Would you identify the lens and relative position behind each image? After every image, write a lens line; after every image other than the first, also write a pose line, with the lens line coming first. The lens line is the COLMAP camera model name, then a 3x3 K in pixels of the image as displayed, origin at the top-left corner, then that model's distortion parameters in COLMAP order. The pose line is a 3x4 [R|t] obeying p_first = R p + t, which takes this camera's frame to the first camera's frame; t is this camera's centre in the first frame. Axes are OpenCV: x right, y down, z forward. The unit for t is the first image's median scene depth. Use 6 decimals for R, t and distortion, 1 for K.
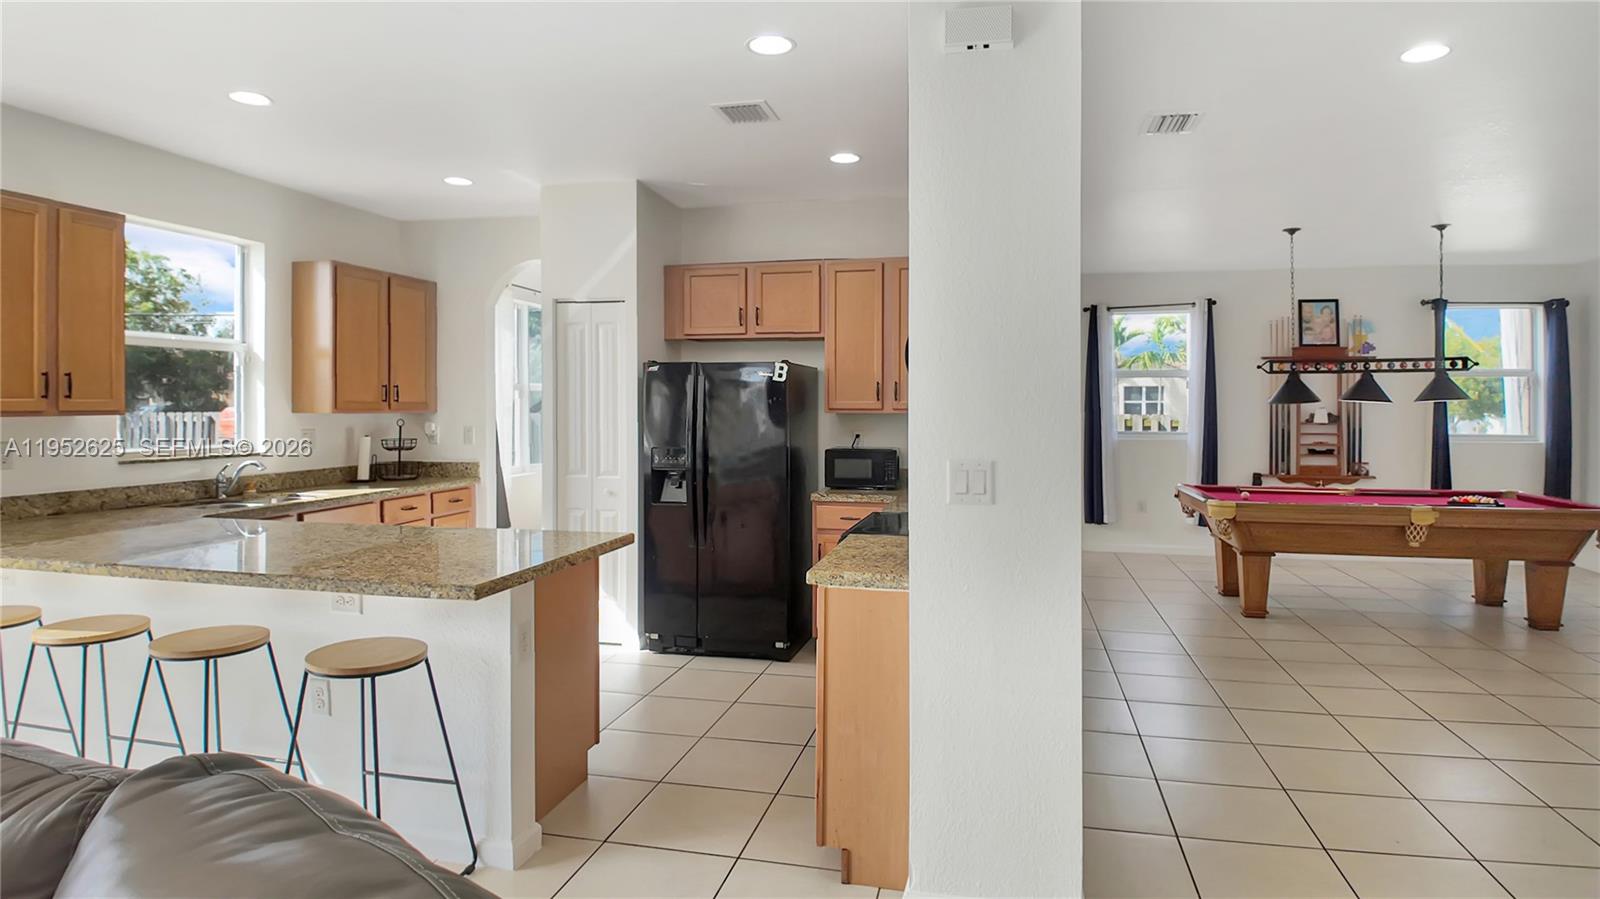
lens RADIAL K [[855.0, 0, 809.6], [0, 855.0, 415.7], [0, 0, 1]] dist [-0.002289, -0.048416]
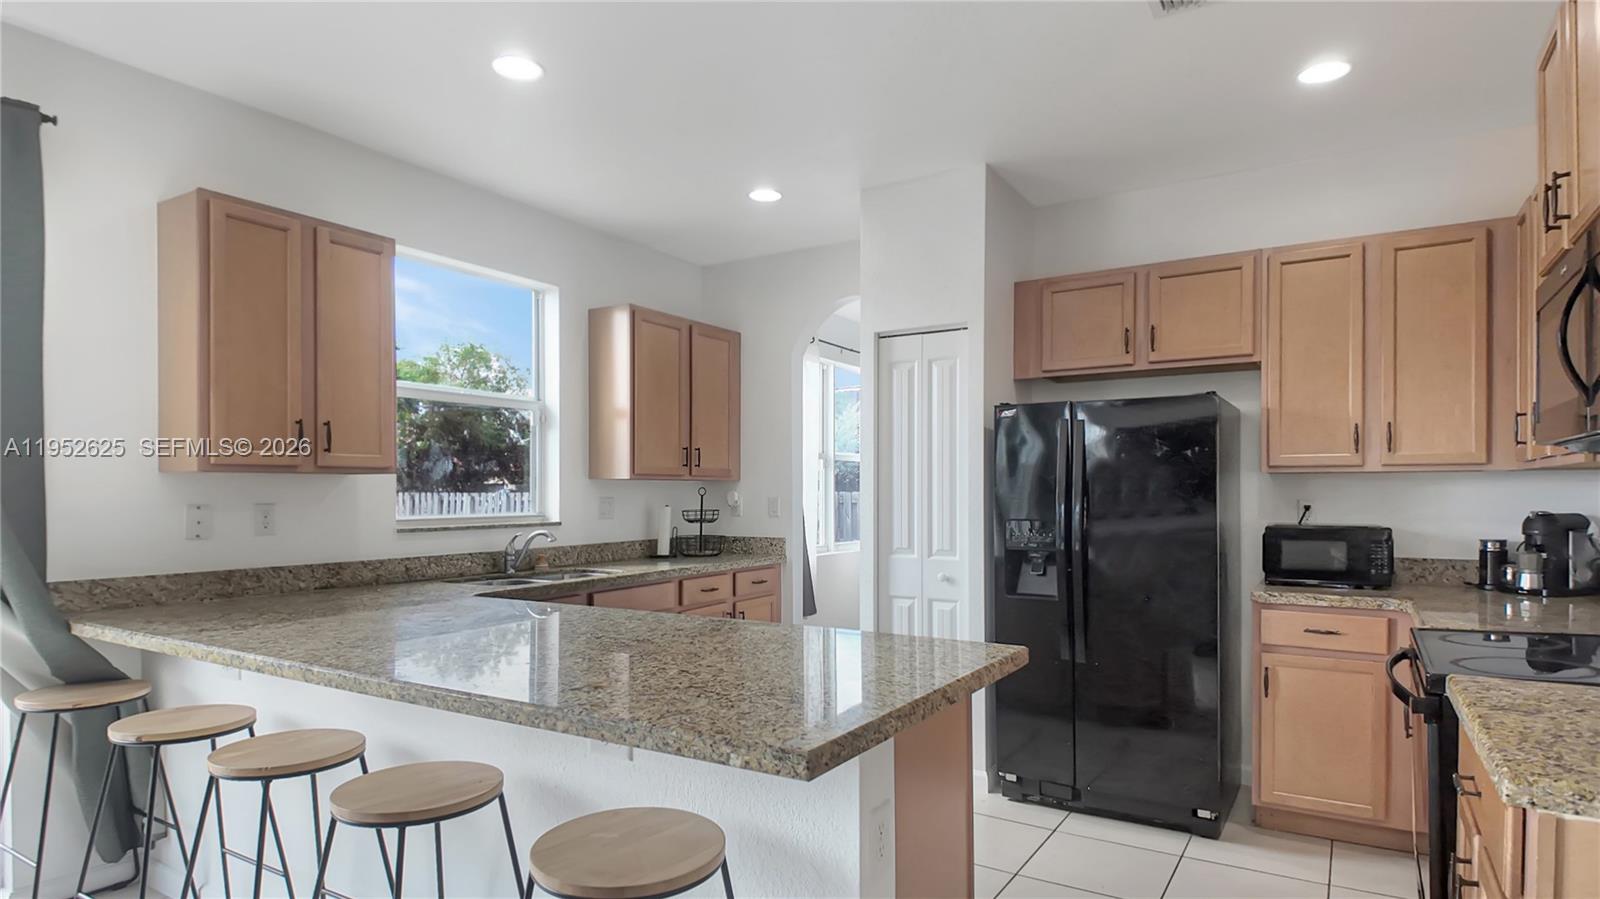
lens RADIAL K [[883.0, 0, 808.8], [0, 883.0, 449.4], [0, 0, 1]] dist [-0.000002, -0.000804]
pose [[0.944916, -0.016103, -0.326916, -0.094205], [-0.001110, 0.998626, -0.052396, 0.016143], [0.327311, 0.049873, 0.943600, 0.213265]]
